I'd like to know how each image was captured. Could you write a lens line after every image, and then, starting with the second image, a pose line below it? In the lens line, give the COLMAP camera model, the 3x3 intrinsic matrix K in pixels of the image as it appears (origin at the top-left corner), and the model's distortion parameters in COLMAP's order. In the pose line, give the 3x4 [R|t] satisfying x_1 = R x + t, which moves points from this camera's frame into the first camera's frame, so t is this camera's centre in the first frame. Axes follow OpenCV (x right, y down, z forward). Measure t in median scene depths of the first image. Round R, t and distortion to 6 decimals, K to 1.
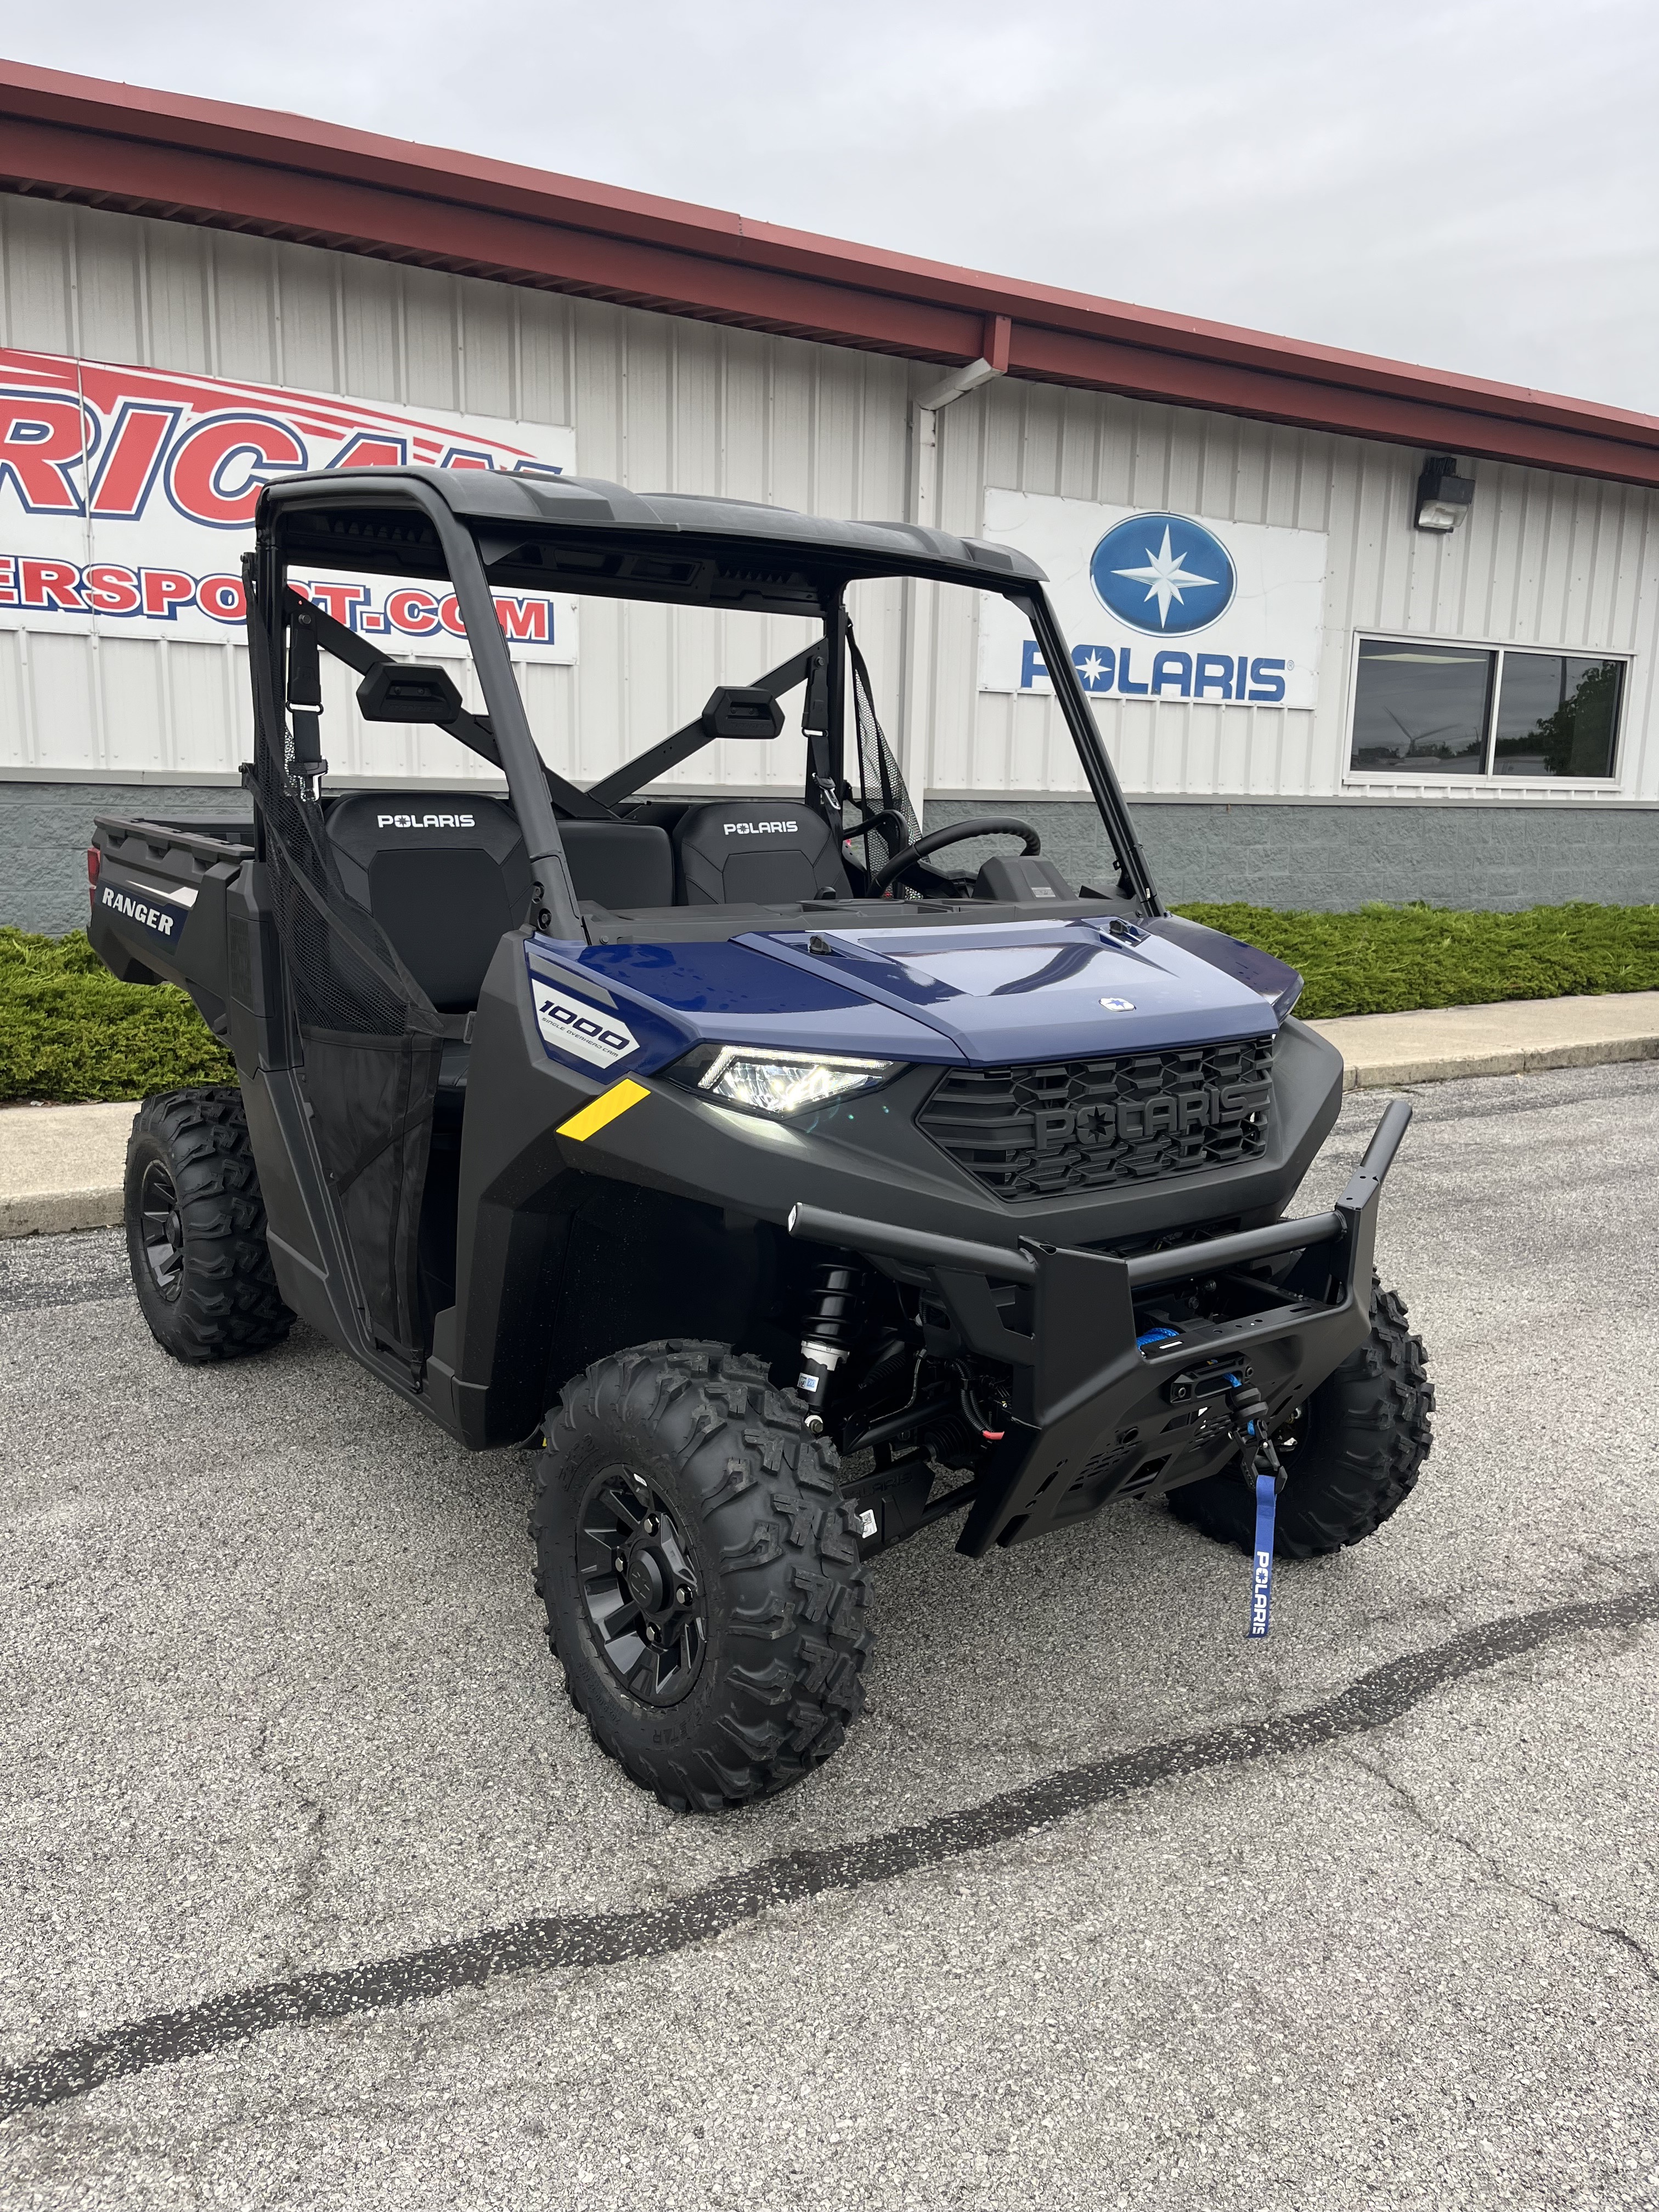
lens RADIAL K [[1668.2, 0, 829.5], [0, 1668.2, 1106.0], [0, 0, 1]] dist [0.097500, -0.155268]
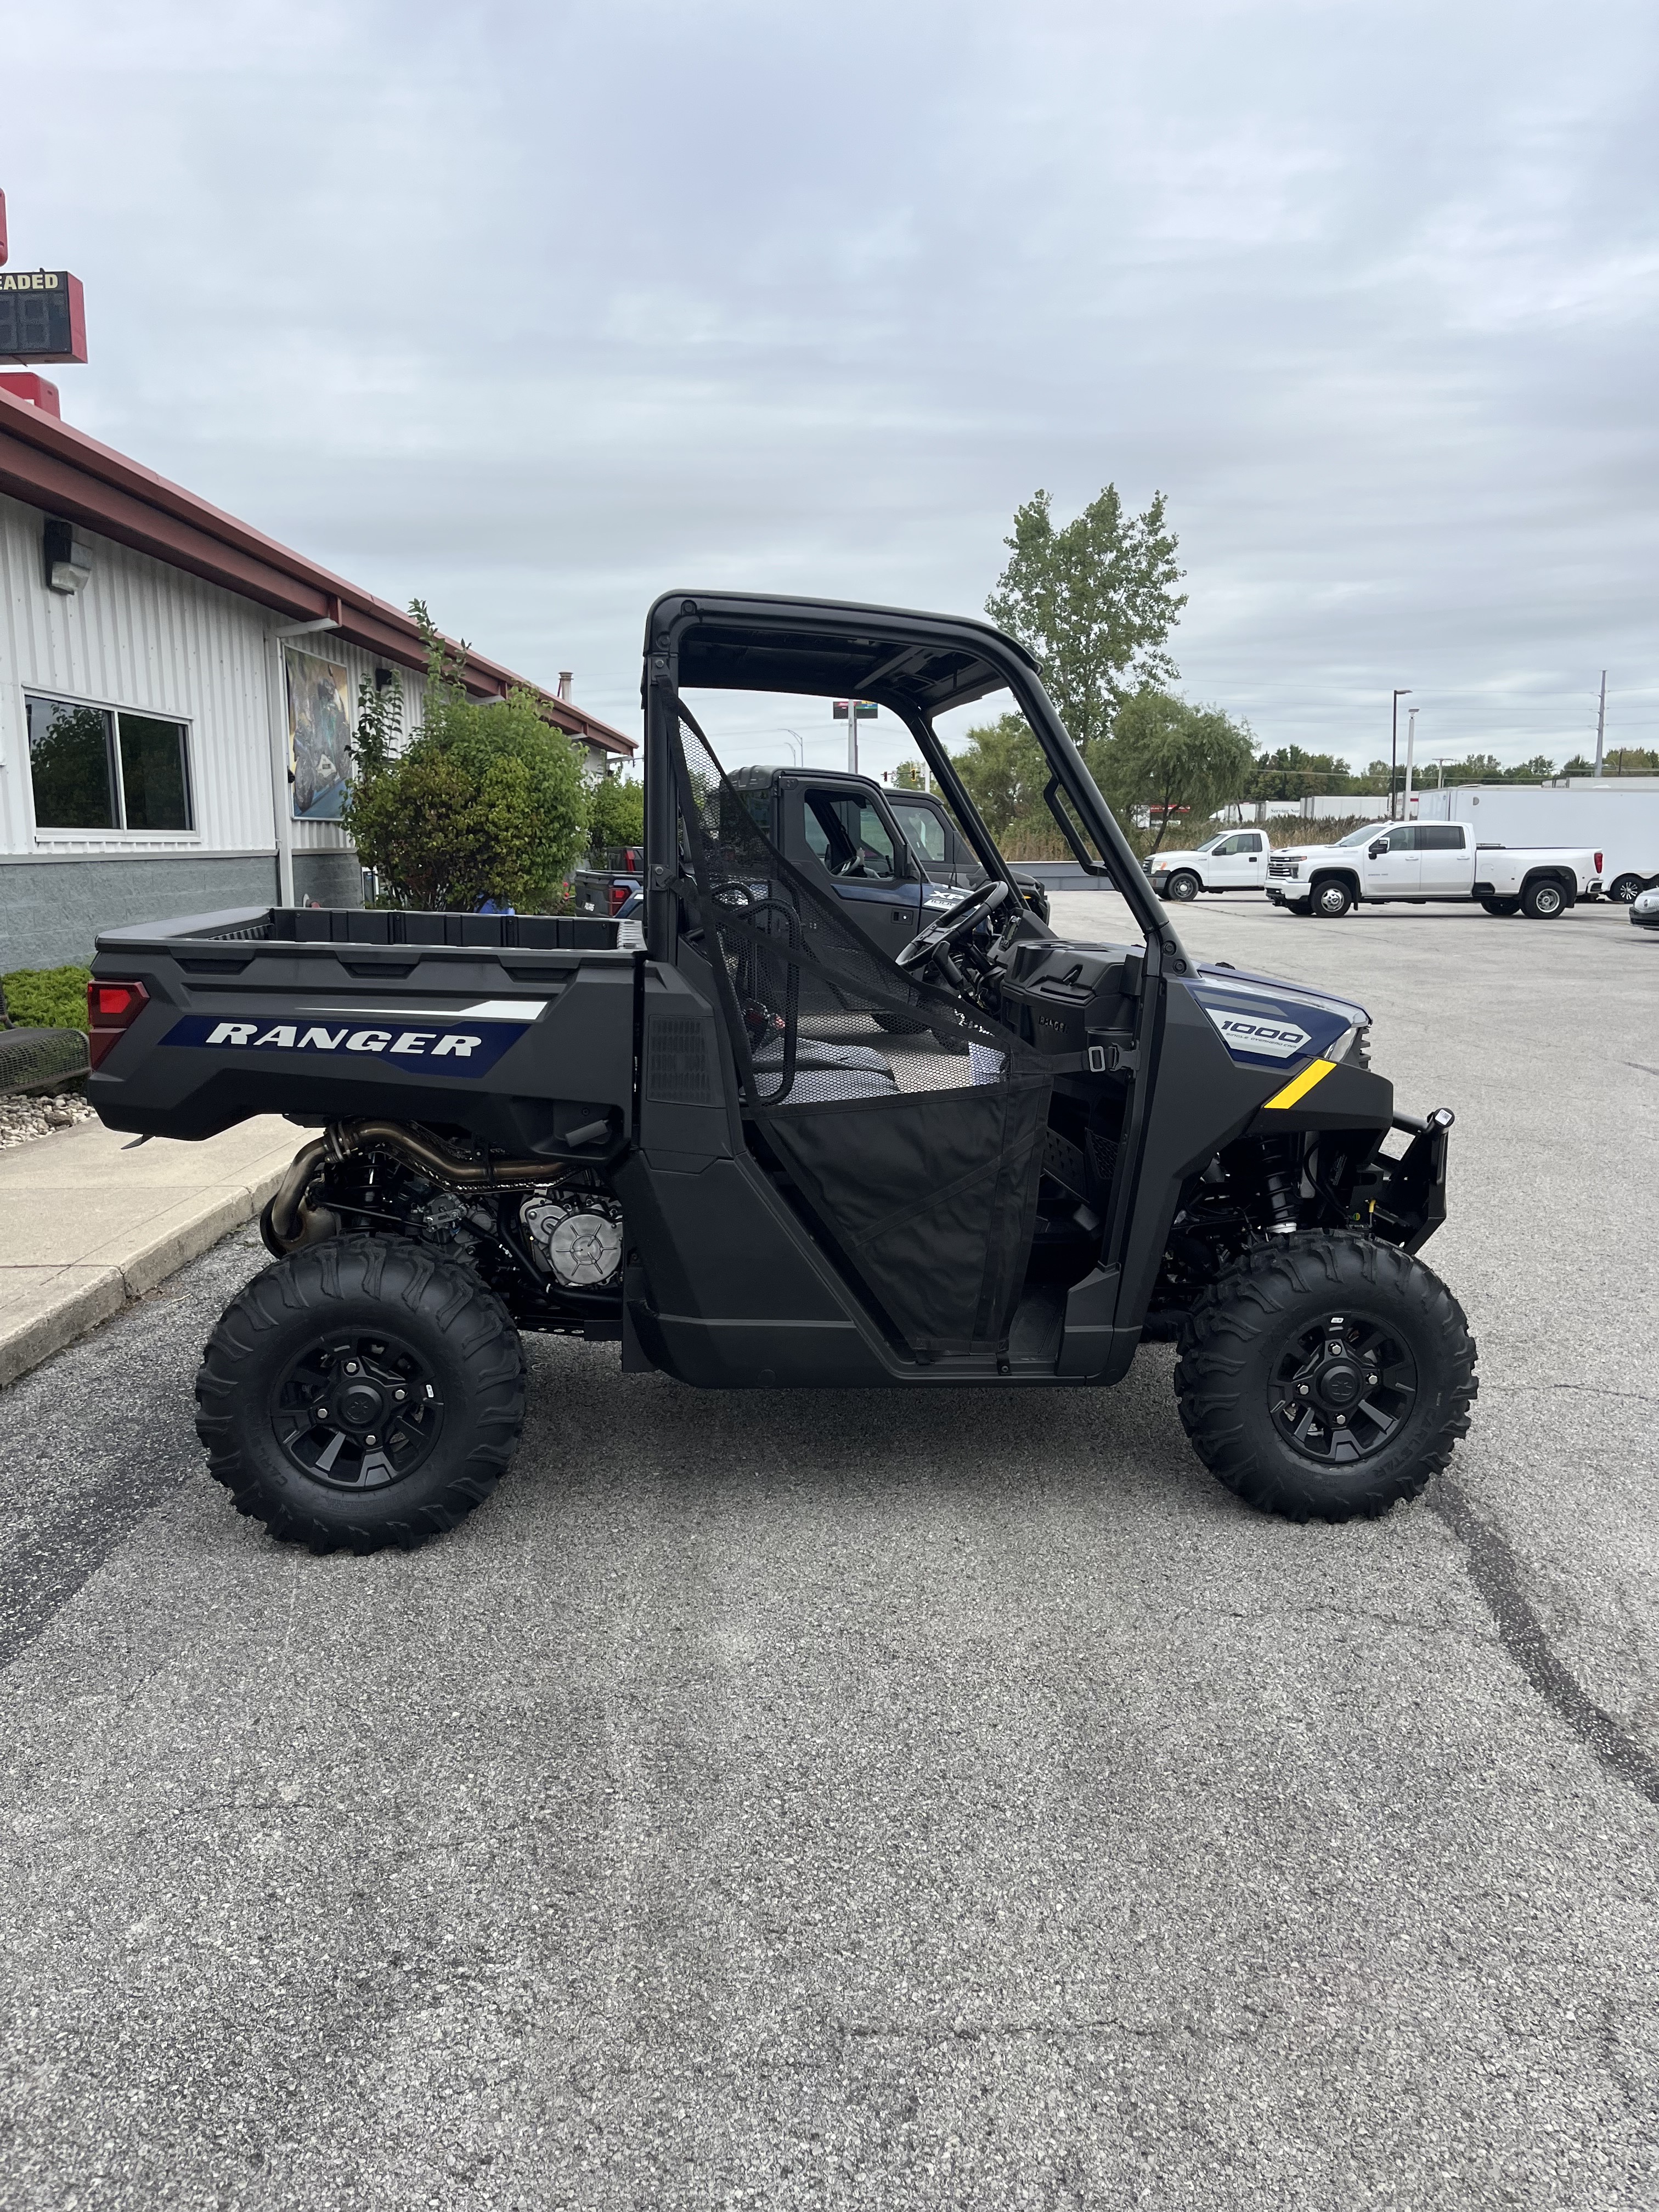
lens RADIAL K [[1668.2, 0, 829.5], [0, 1668.2, 1106.0], [0, 0, 1]] dist [0.097500, -0.155268]
pose [[0.517859, -0.158369, 0.840679, -1.559216], [0.178495, 0.981088, 0.074867, -0.159655], [-0.836637, 0.111286, 0.536334, 0.529192]]
